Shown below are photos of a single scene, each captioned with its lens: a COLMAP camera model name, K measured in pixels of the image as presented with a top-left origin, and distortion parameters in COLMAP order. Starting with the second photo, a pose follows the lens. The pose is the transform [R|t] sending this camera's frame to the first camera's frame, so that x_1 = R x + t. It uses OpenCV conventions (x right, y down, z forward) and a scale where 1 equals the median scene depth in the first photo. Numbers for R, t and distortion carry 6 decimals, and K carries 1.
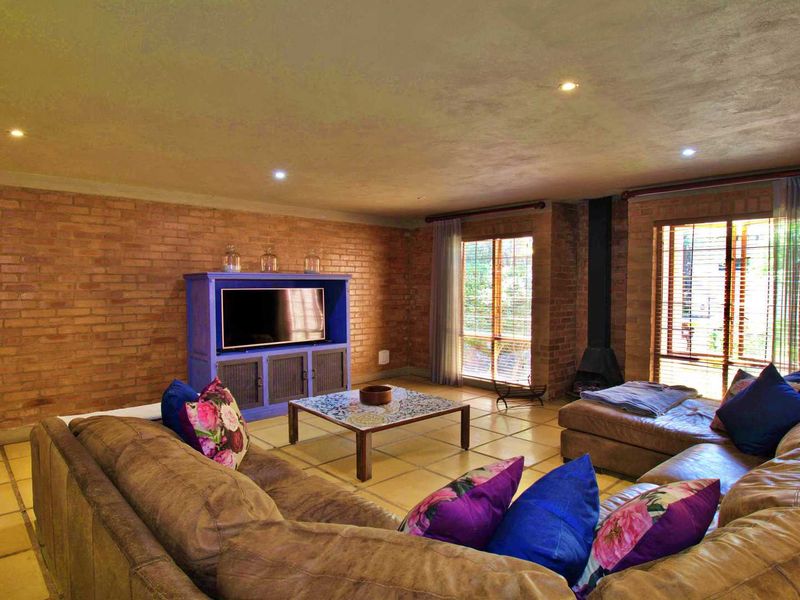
lens RADIAL K [[495.7, 0, 400.0], [0, 495.7, 300.0], [0, 0, 1]] dist [-0.001644, -0.001121]
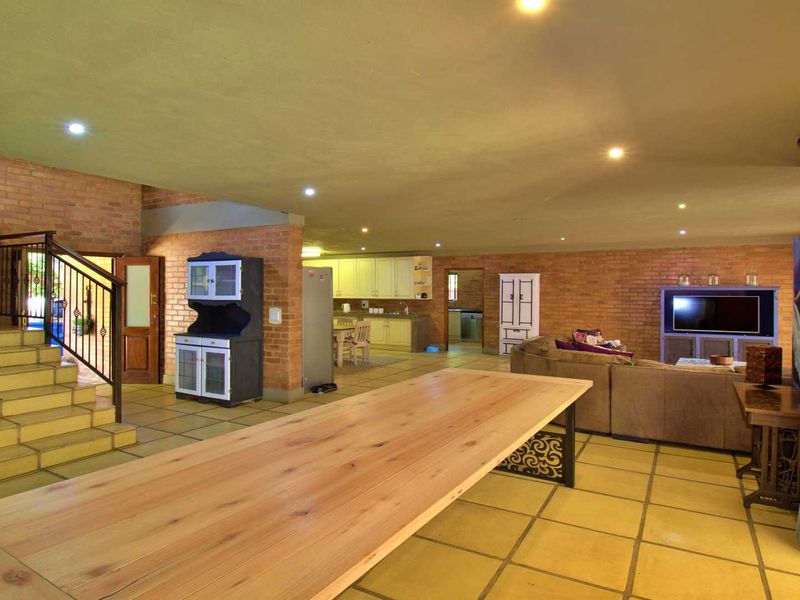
lens RADIAL K [[495.7, 0, 400.0], [0, 495.7, 300.0], [0, 0, 1]] dist [-0.001644, -0.001121]
pose [[0.284434, 0.009543, -0.958648, 0.947371], [-0.040005, 0.999198, -0.001922, 0.032107], [0.957860, 0.038898, 0.284588, -0.383992]]
